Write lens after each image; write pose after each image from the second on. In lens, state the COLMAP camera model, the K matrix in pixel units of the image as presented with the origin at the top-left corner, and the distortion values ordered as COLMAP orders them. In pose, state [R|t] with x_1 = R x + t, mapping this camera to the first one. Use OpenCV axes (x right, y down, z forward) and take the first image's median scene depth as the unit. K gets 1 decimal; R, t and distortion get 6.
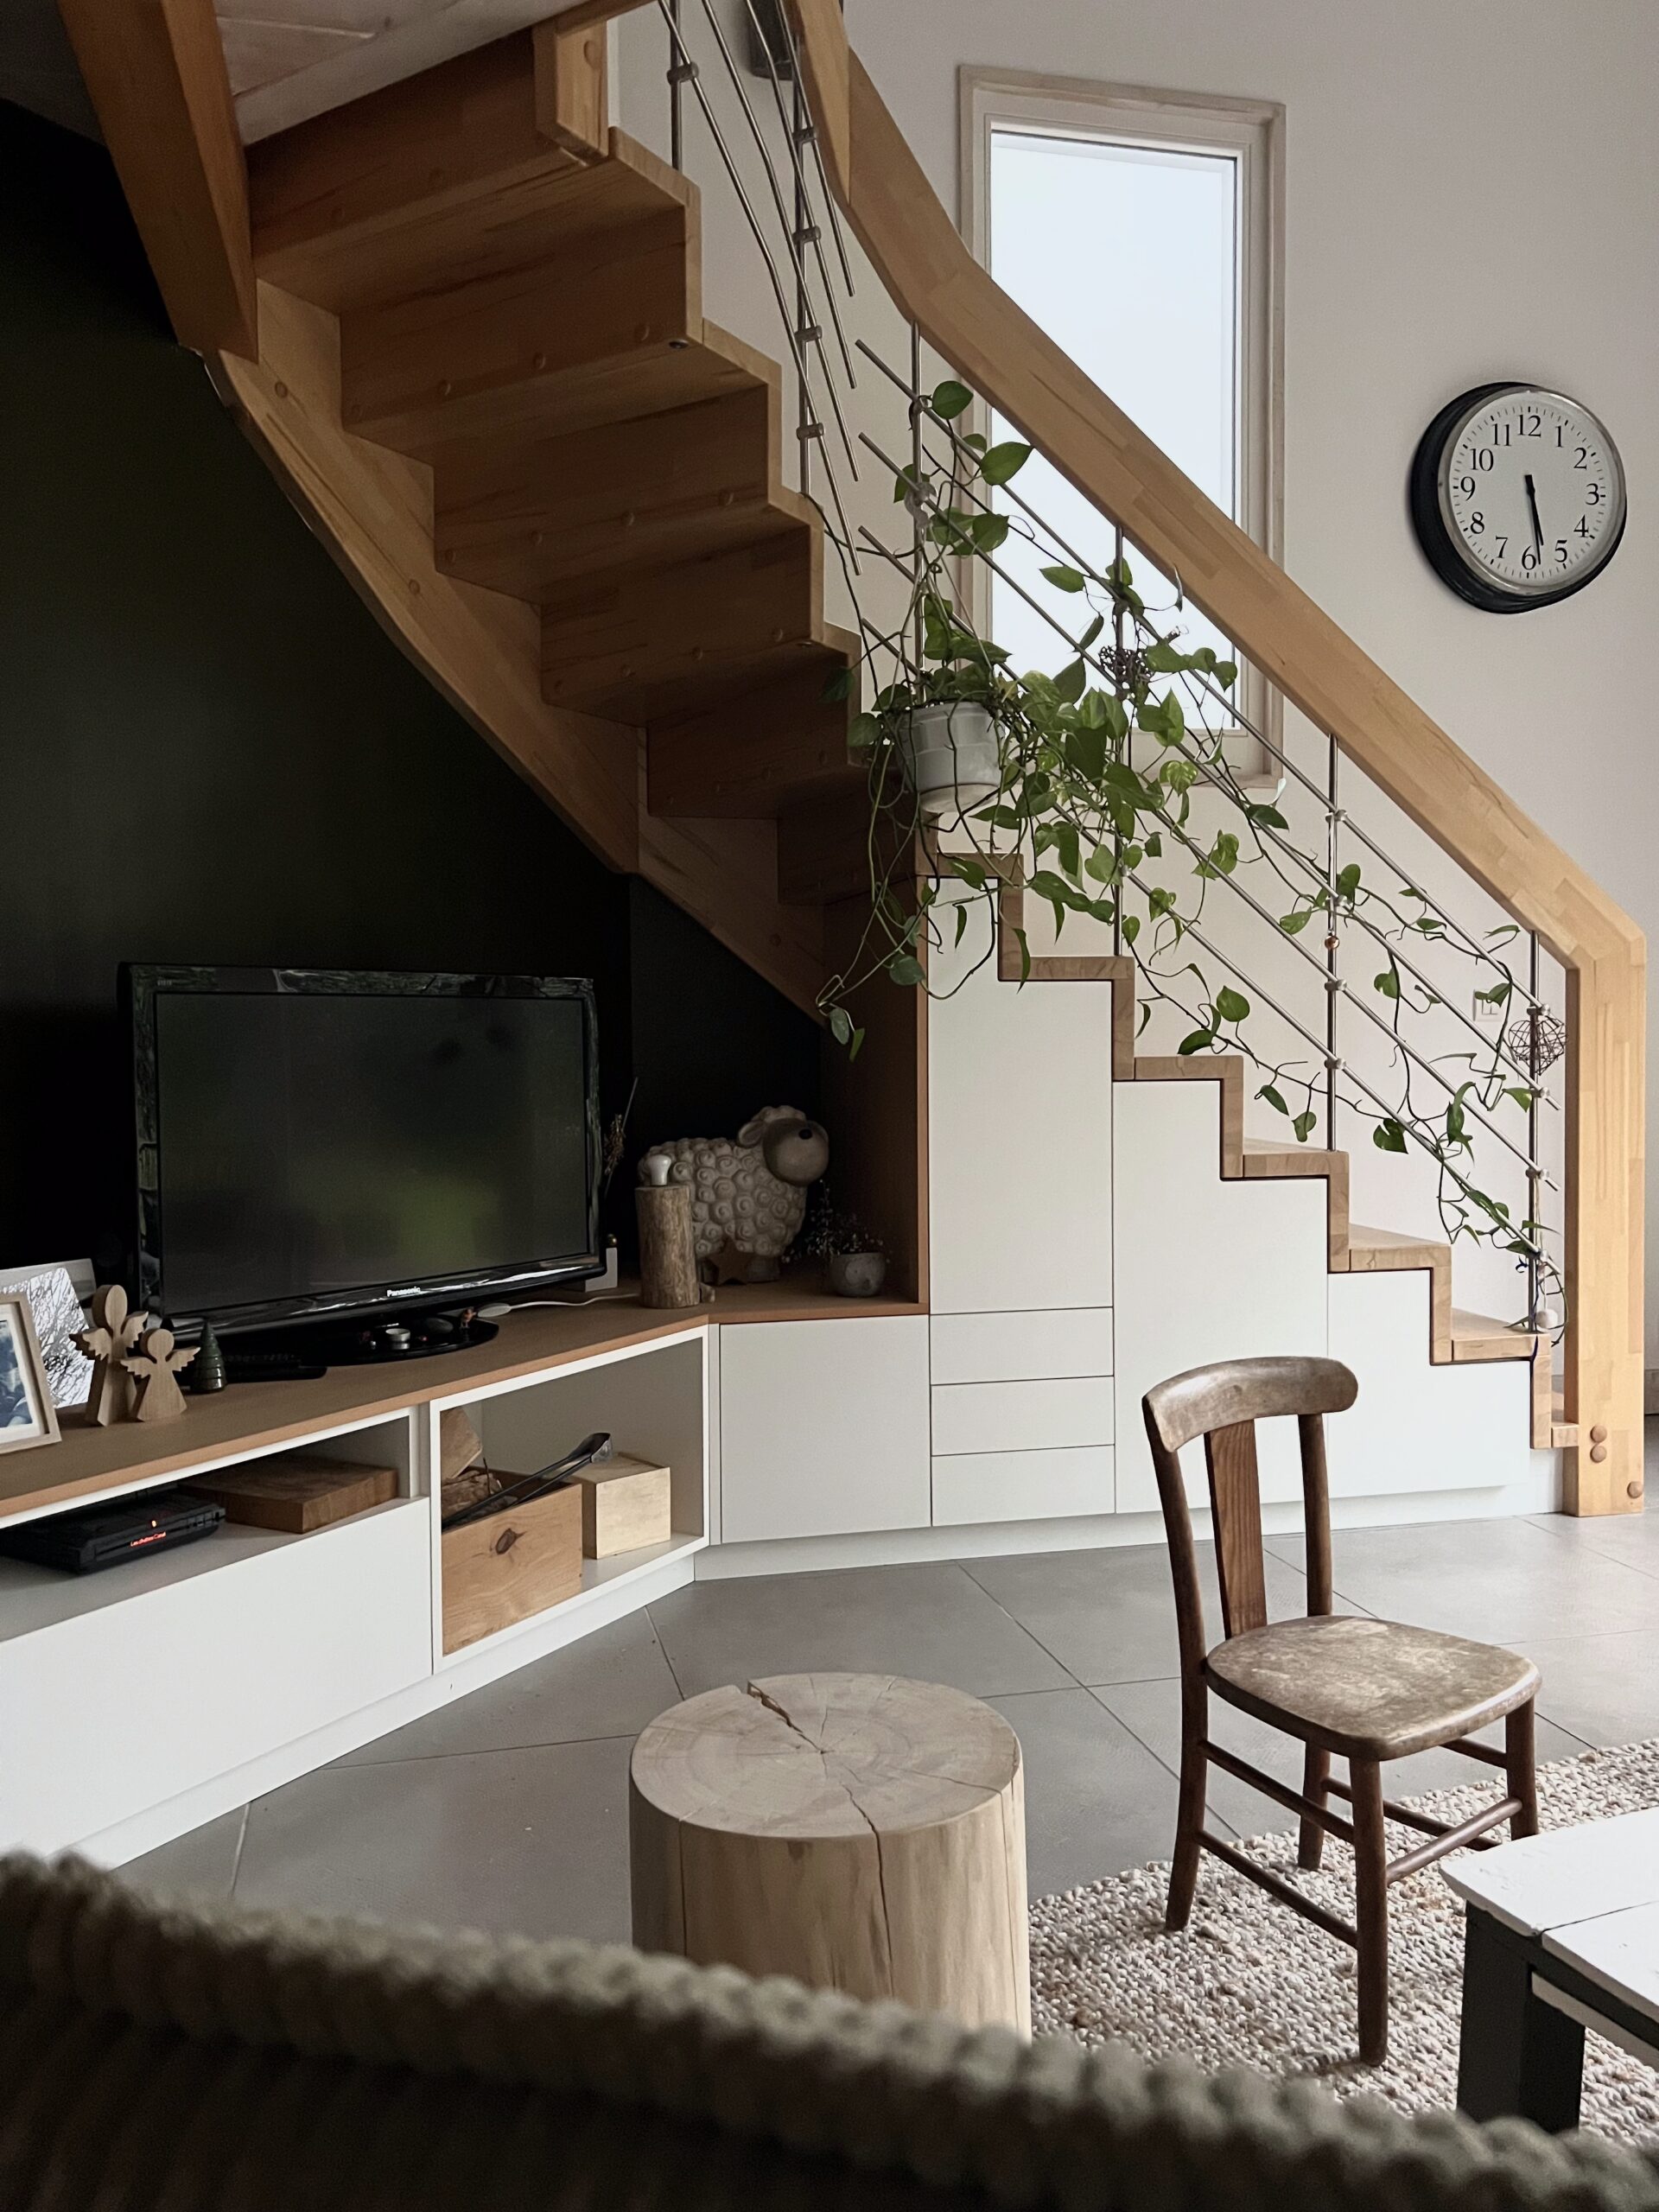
lens RADIAL K [[1672.1, 0, 823.7], [0, 1672.1, 1094.2], [0, 0, 1]] dist [0.055248, -0.057547]
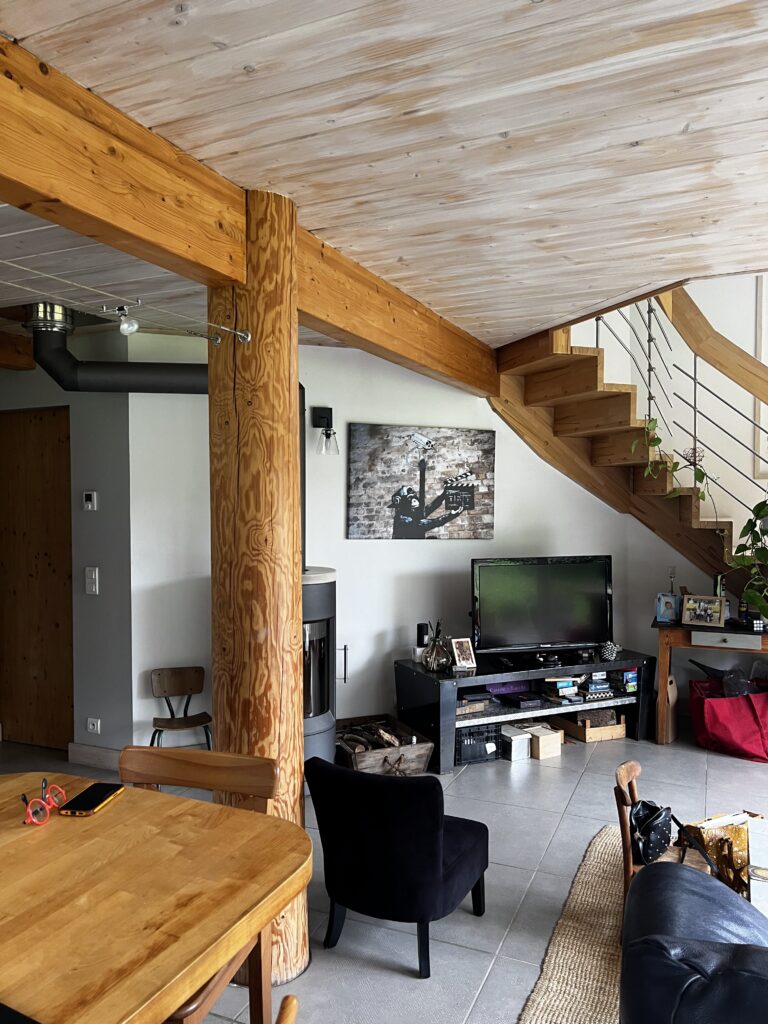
lens RADIAL K [[758.5, 0, 368.2], [0, 758.5, 518.5], [0, 0, 1]] dist [0.145971, -0.311319]
pose [[0.787511, 0.019156, -0.616003, 0.479461], [-0.022660, 0.999741, 0.002120, -0.143018], [0.615884, 0.012289, 0.787741, -0.524438]]
